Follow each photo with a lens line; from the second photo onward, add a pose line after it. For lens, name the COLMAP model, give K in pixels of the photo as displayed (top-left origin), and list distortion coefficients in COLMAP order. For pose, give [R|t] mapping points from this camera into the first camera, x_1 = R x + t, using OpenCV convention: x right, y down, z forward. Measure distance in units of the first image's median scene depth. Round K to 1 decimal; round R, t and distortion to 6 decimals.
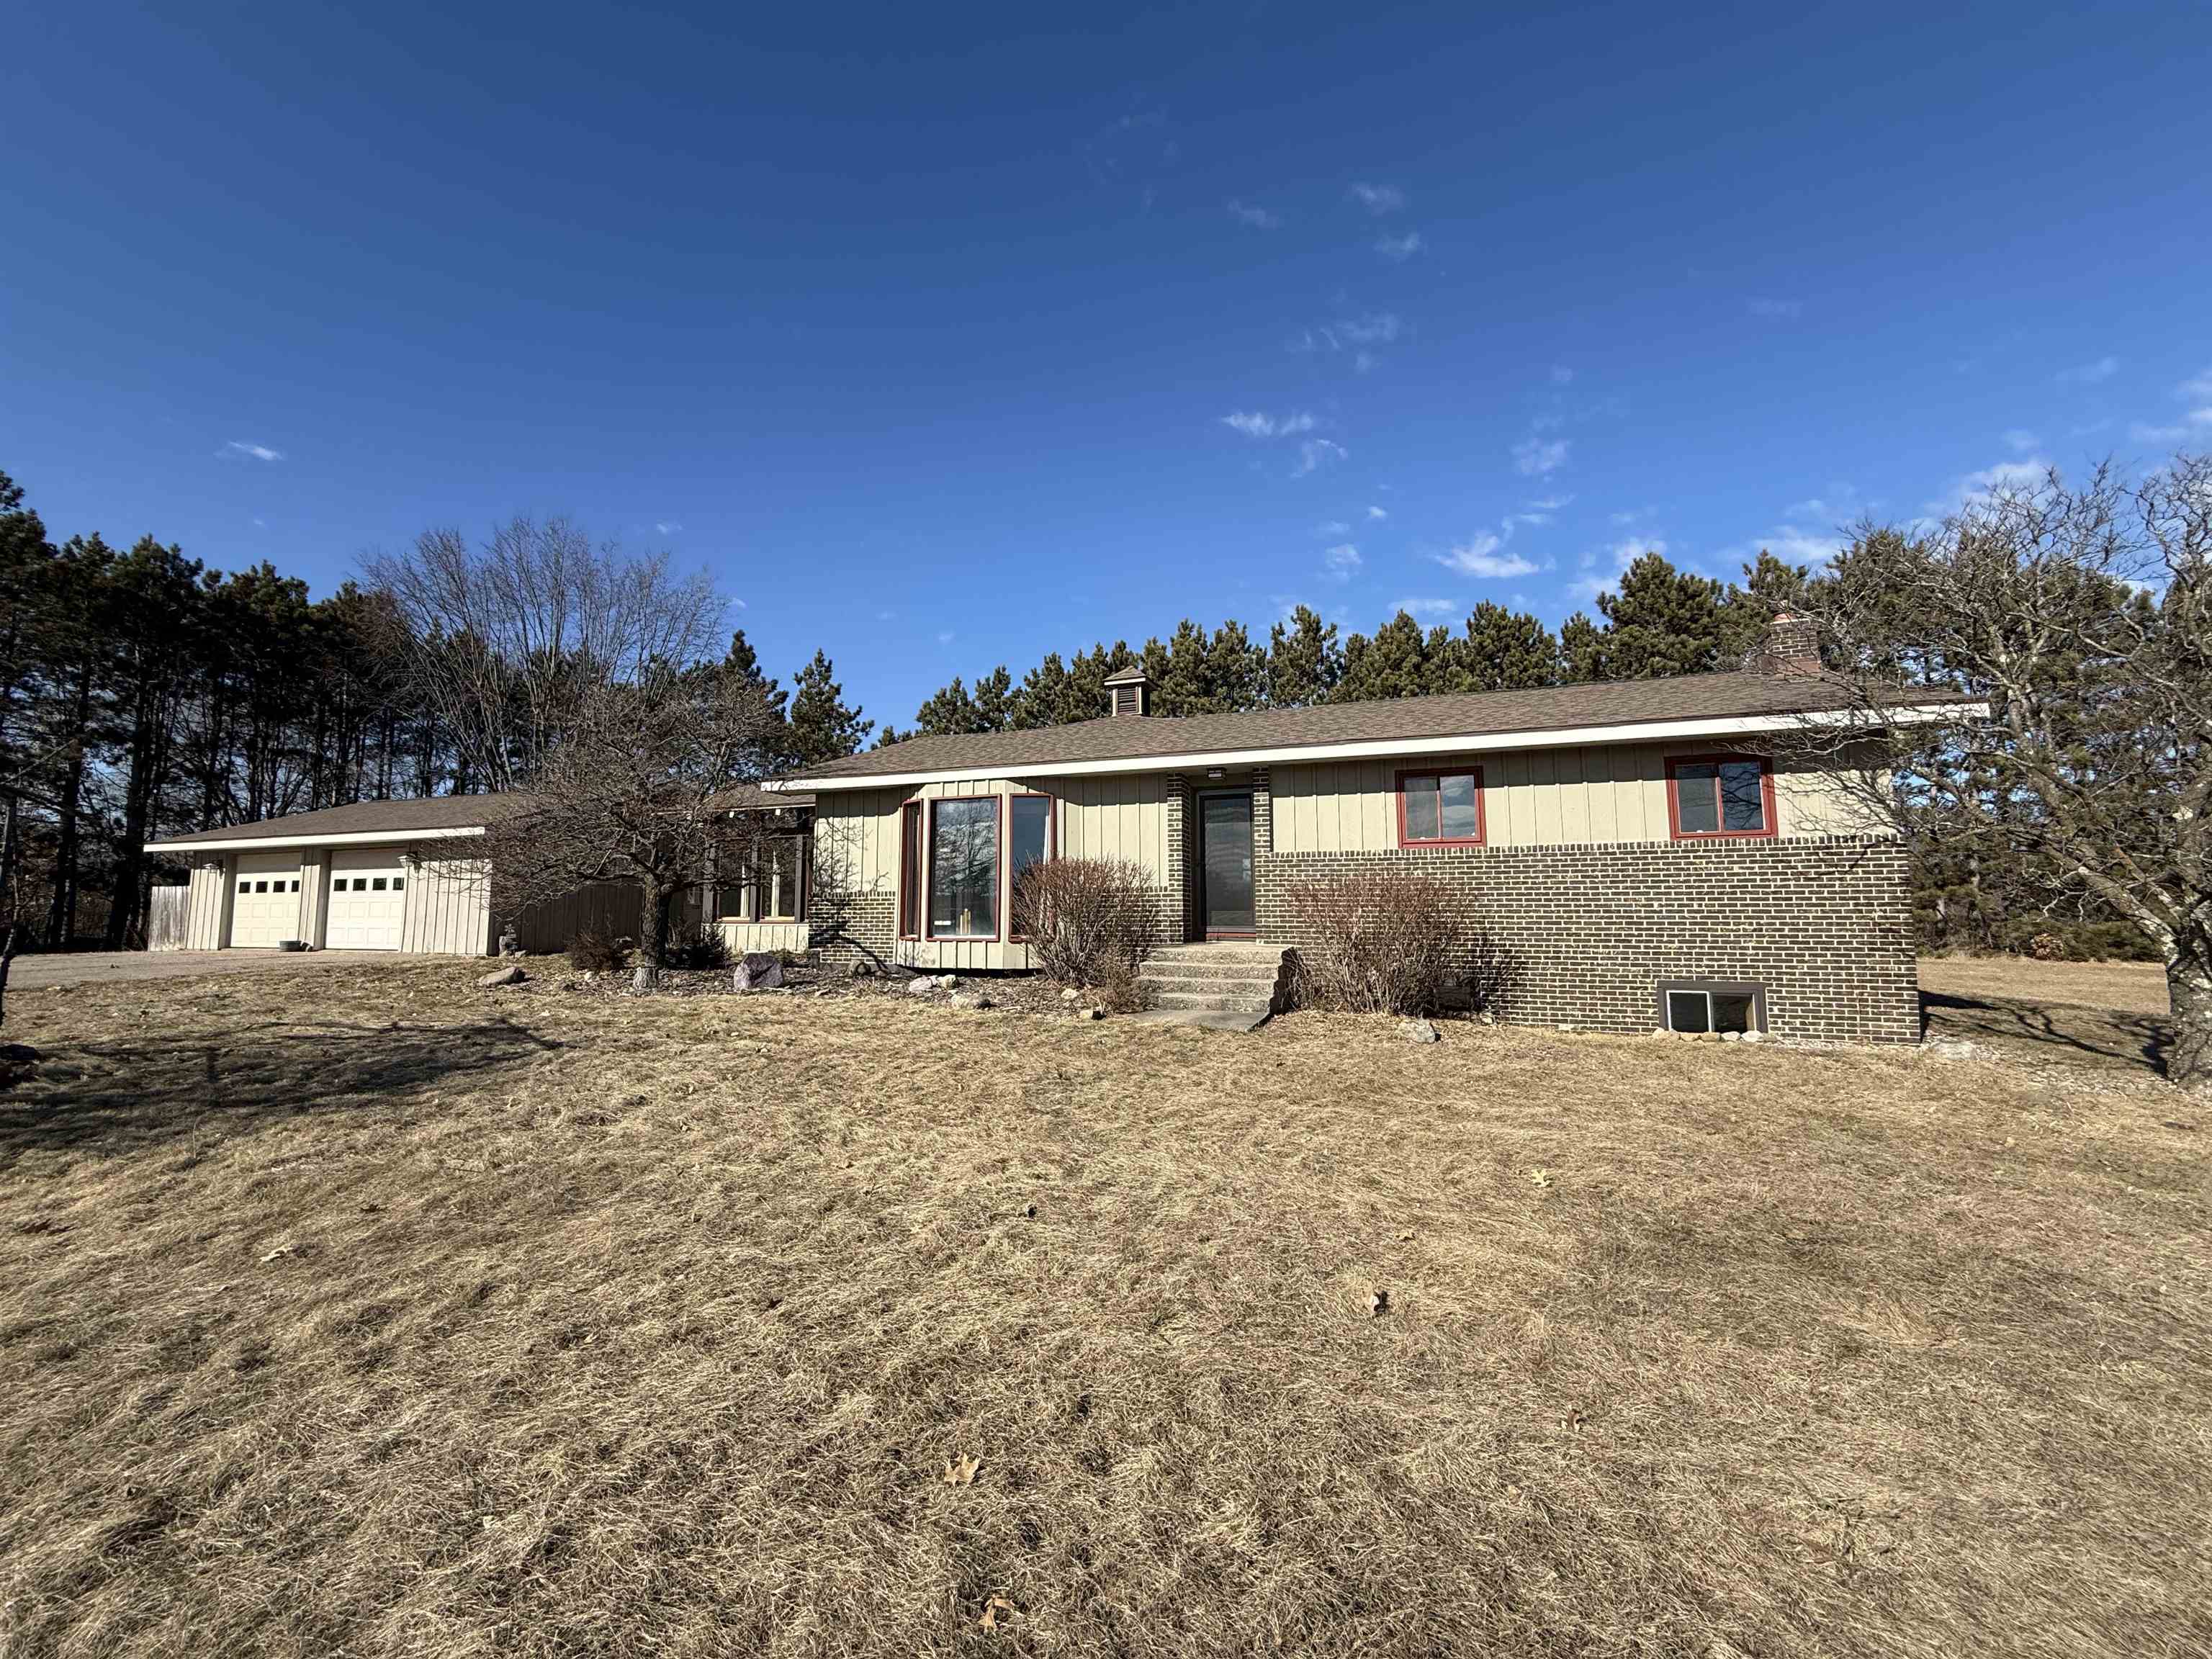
lens RADIAL K [[871.4, 0, 1106.0], [0, 871.4, 829.5], [0, 0, 1]] dist [-0.001912, 0.000054]
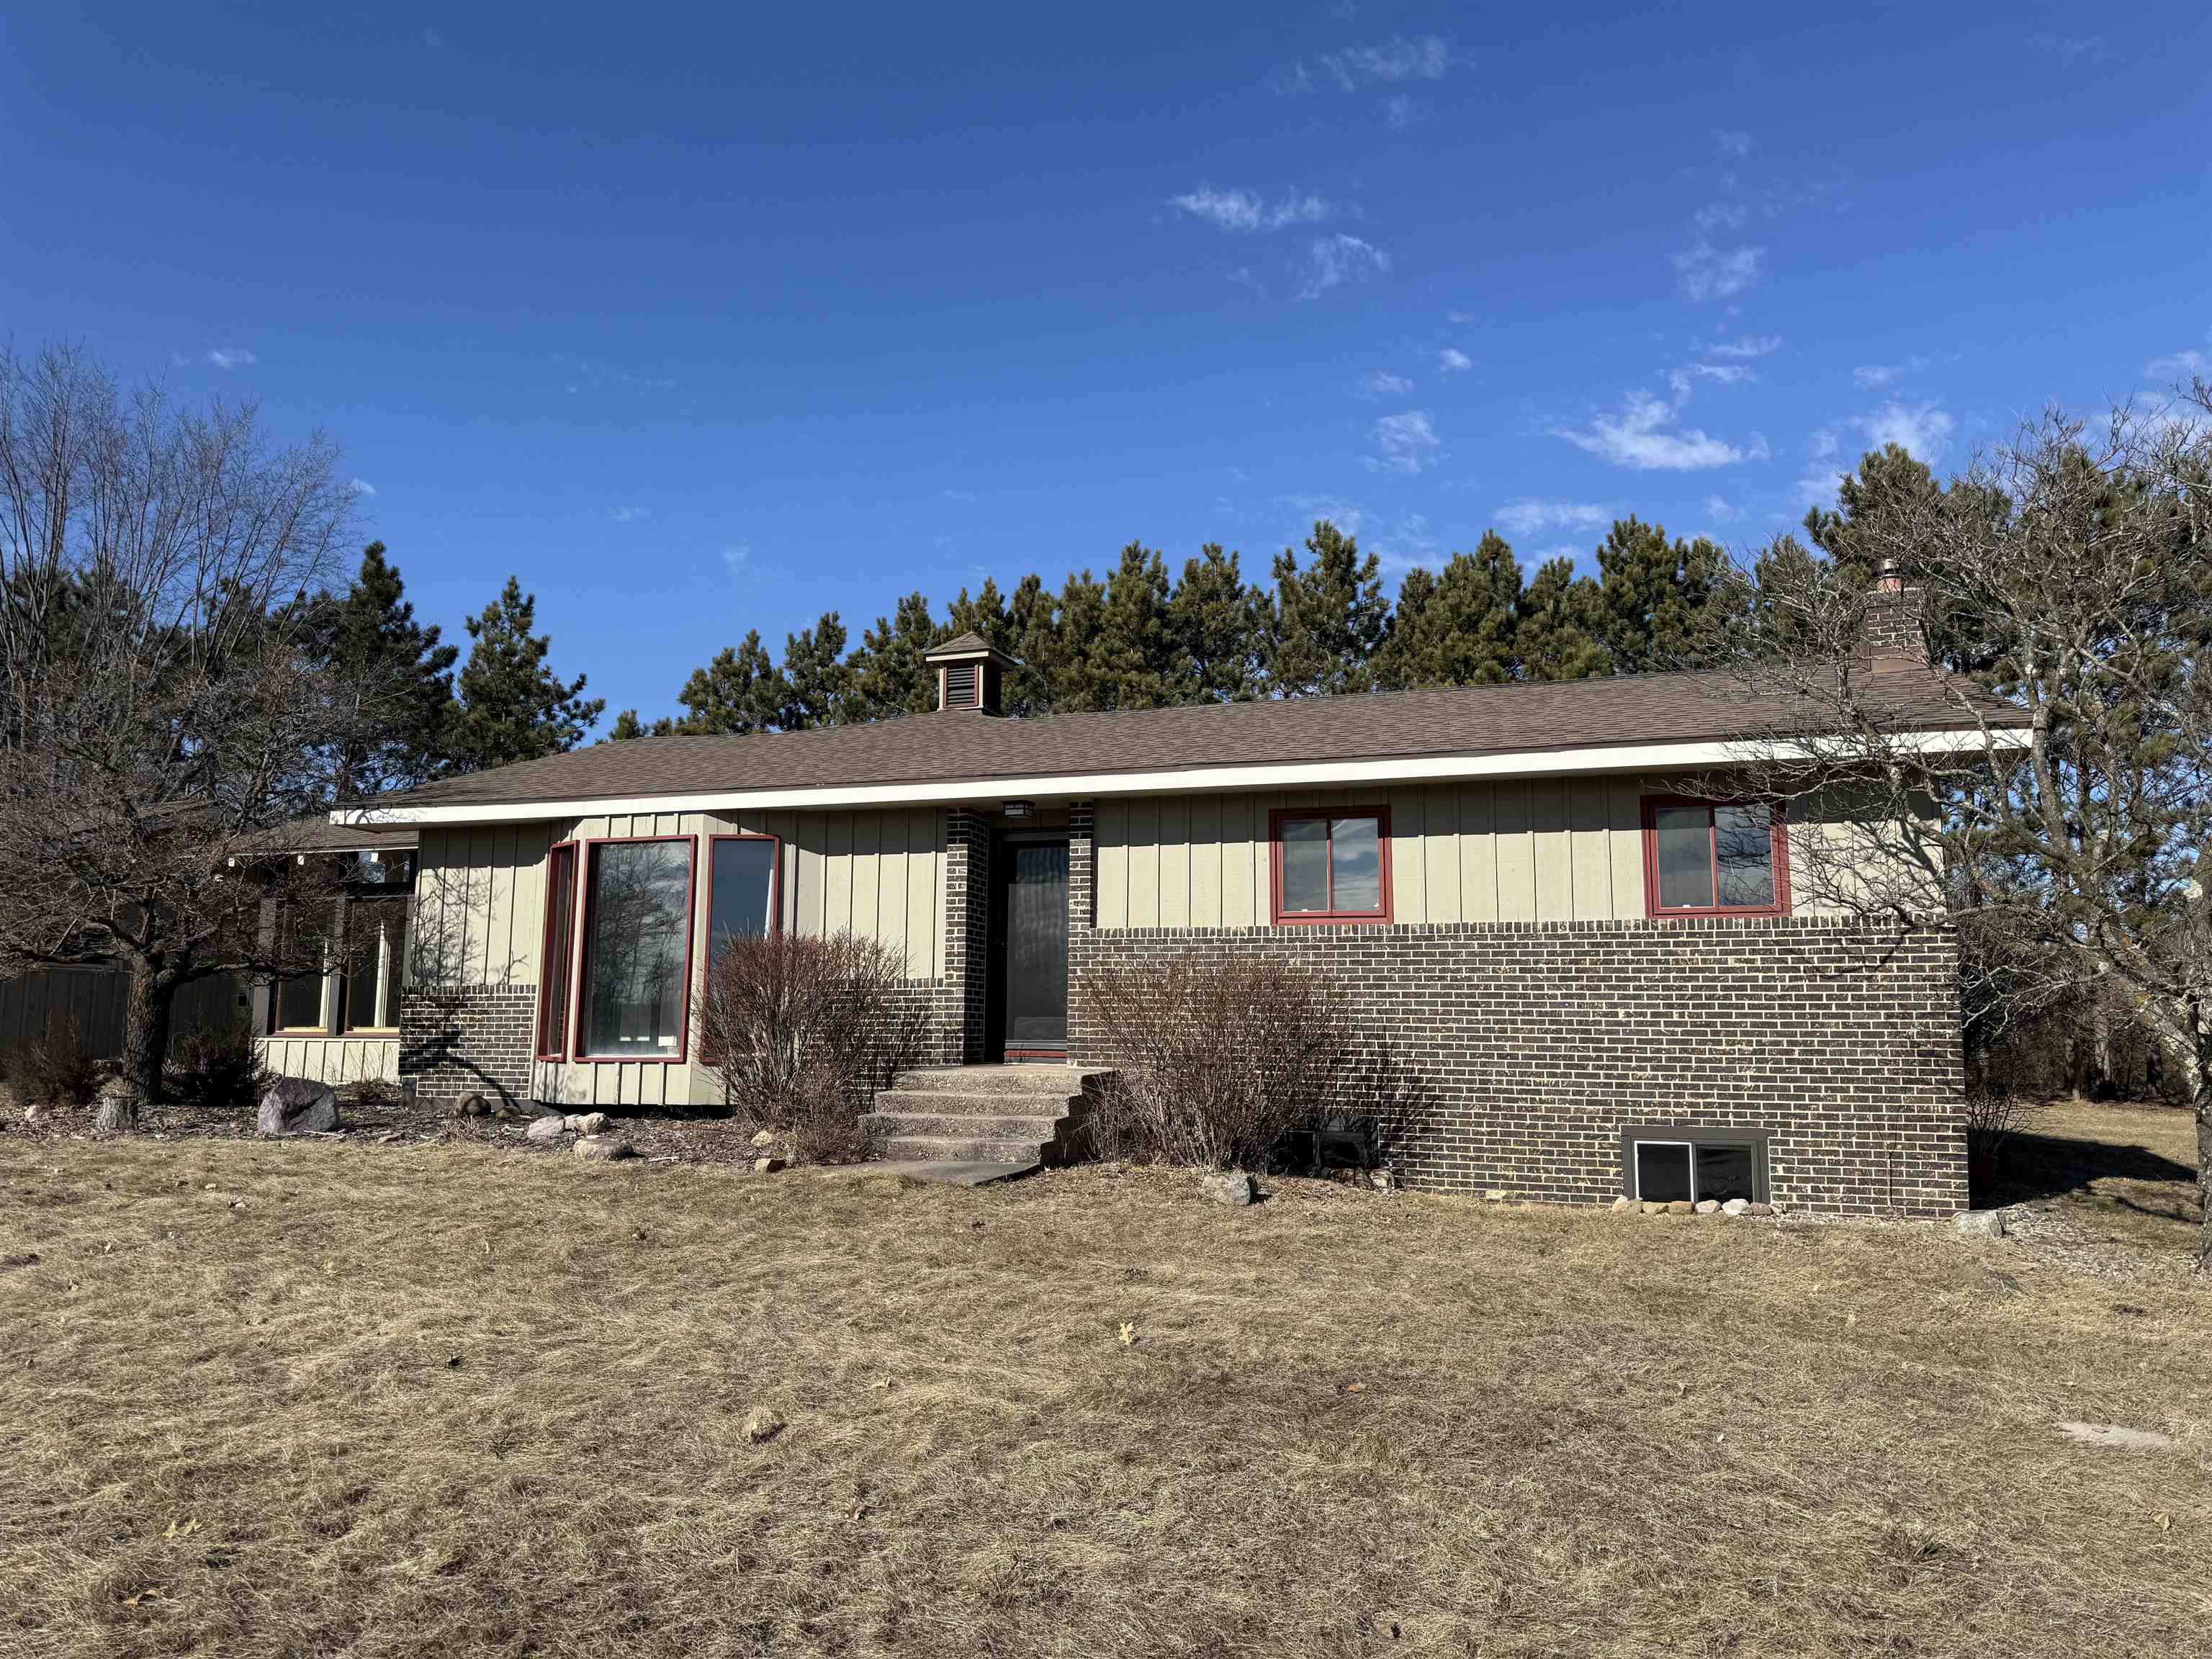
lens RADIAL K [[1528.6, 0, 1106.0], [0, 1528.6, 829.5], [0, 0, 1]] dist [0.118392, -0.164044]
pose [[0.999622, 0.013099, 0.024153, 0.108937], [-0.012152, 0.999167, -0.038960, -0.002628], [-0.024644, 0.038652, 0.998949, -0.111943]]
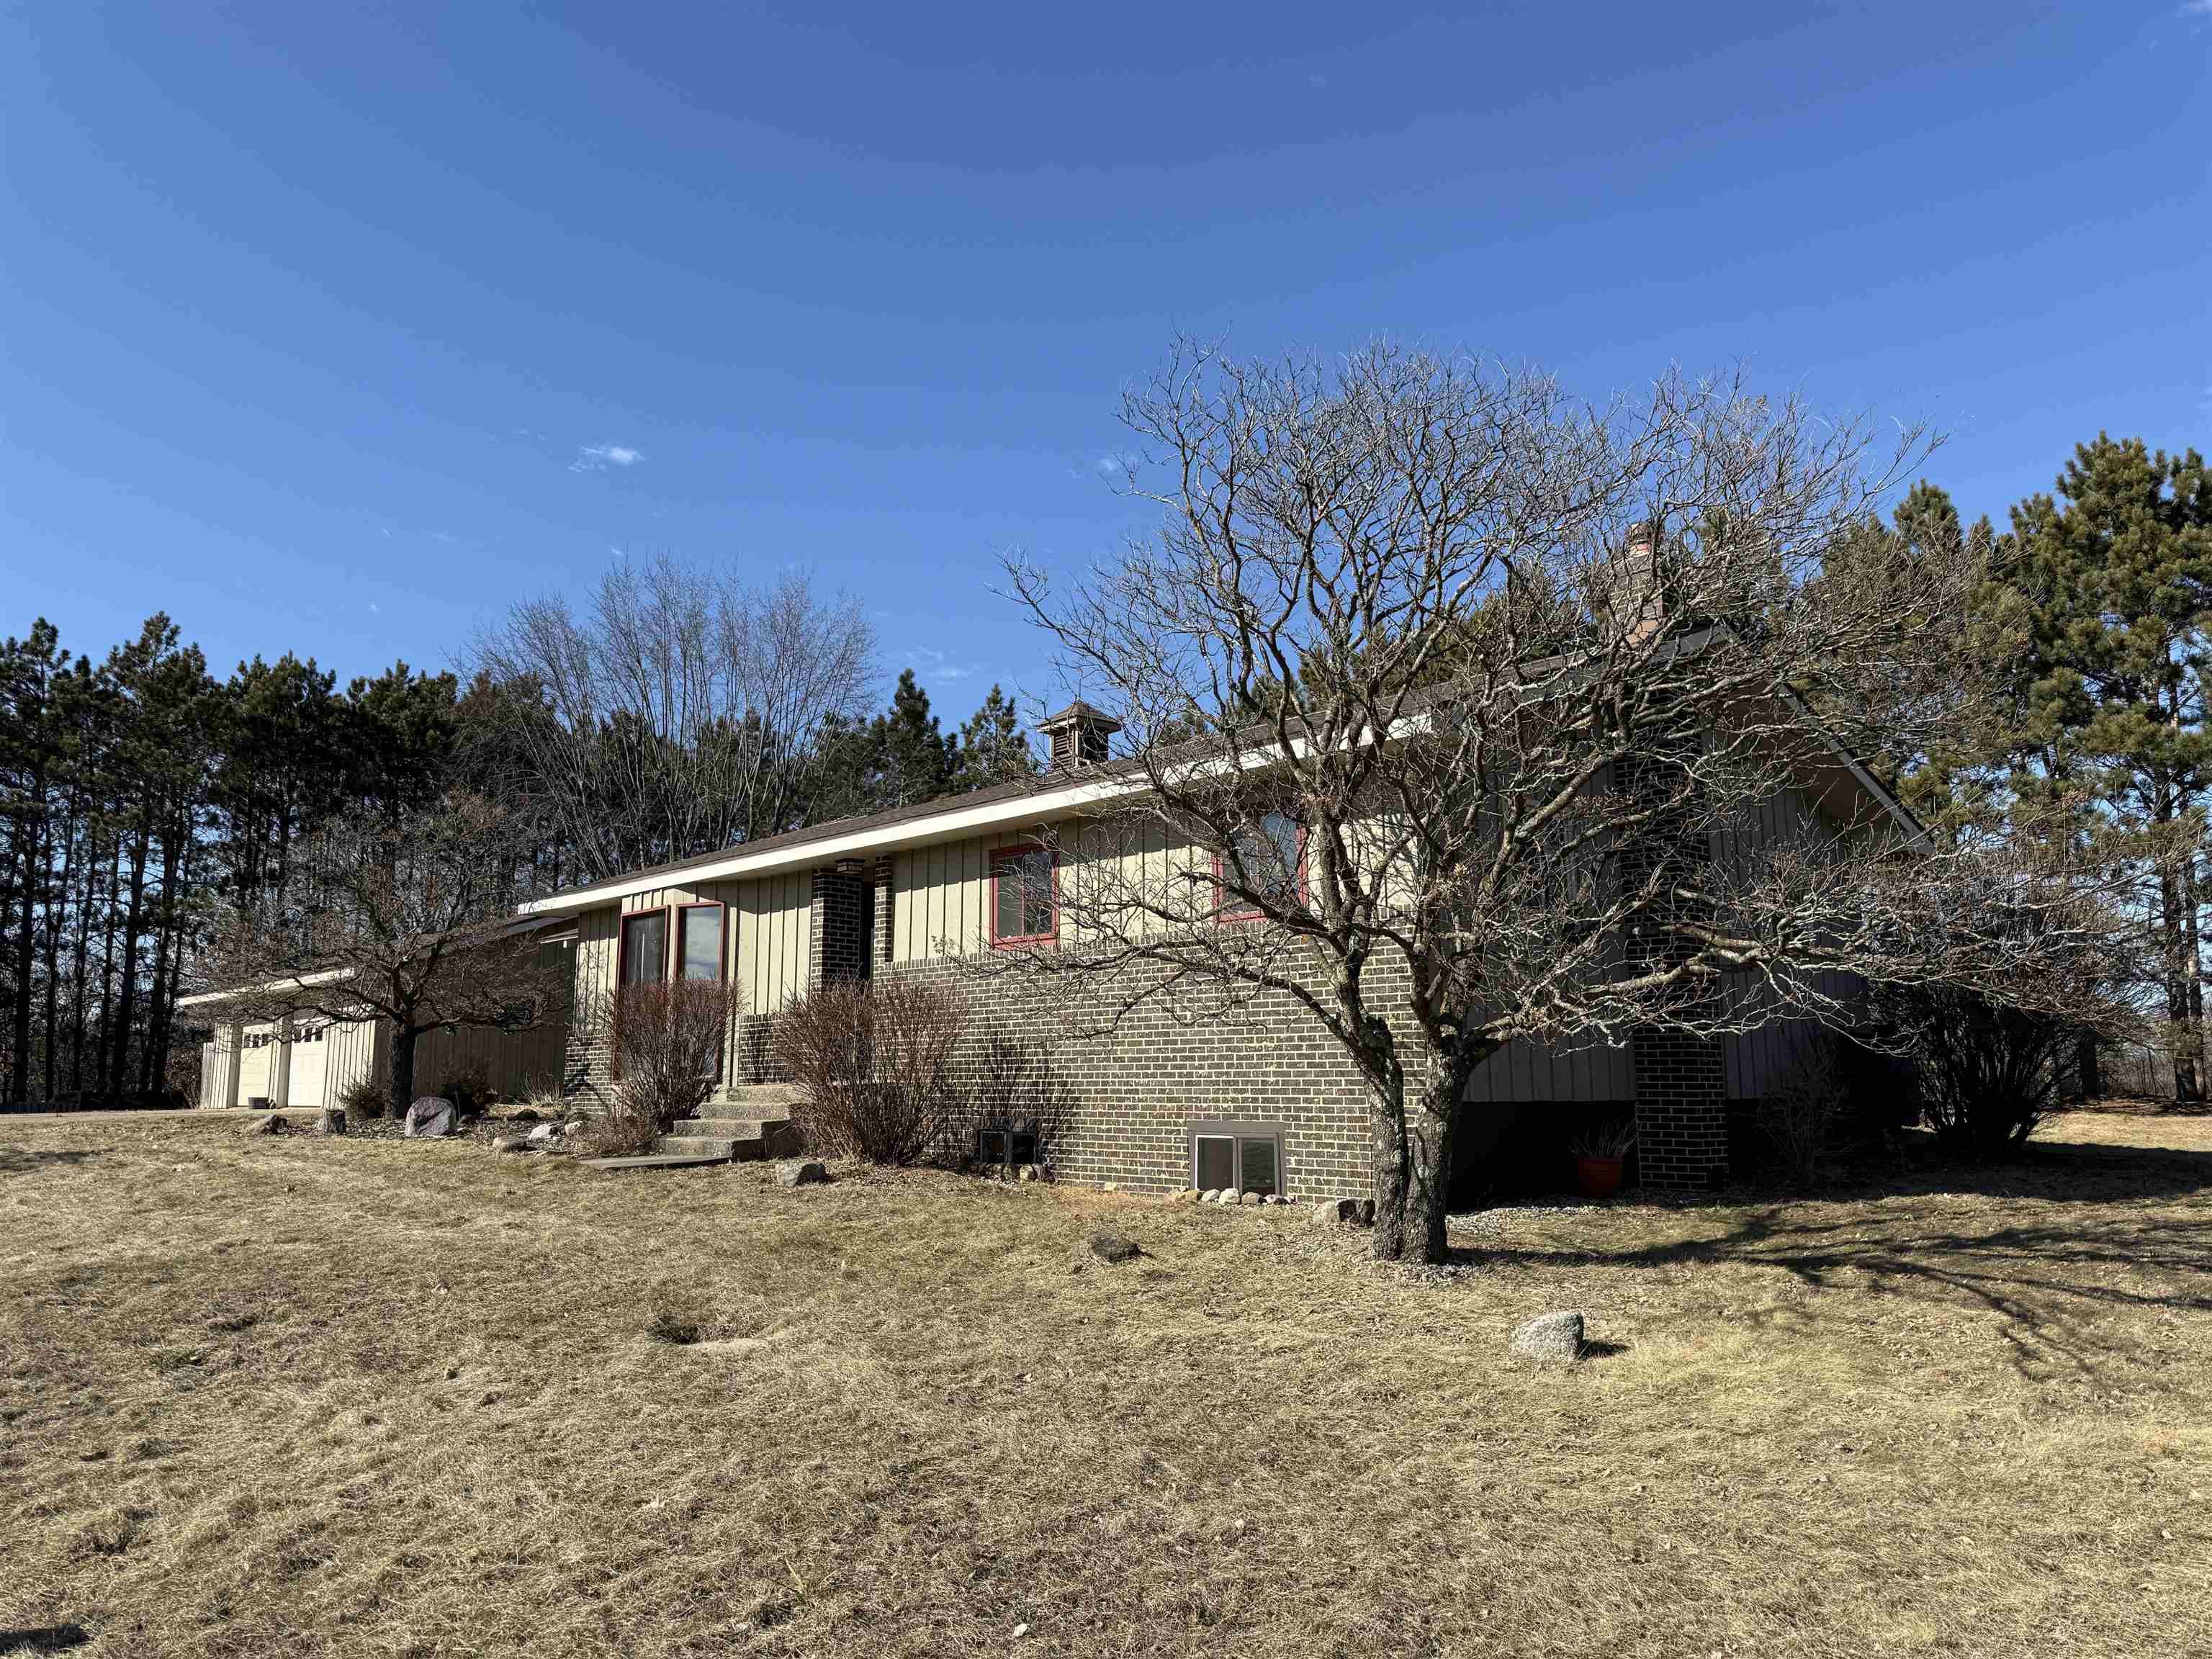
lens RADIAL K [[1512.6, 0, 1106.0], [0, 1512.6, 829.5], [0, 0, 1]] dist [0.152262, -0.236041]
pose [[0.896640, -0.077087, -0.435997, 0.622697], [0.048244, 0.995874, -0.076861, 0.013708], [0.440123, 0.047882, 0.896660, -0.099017]]
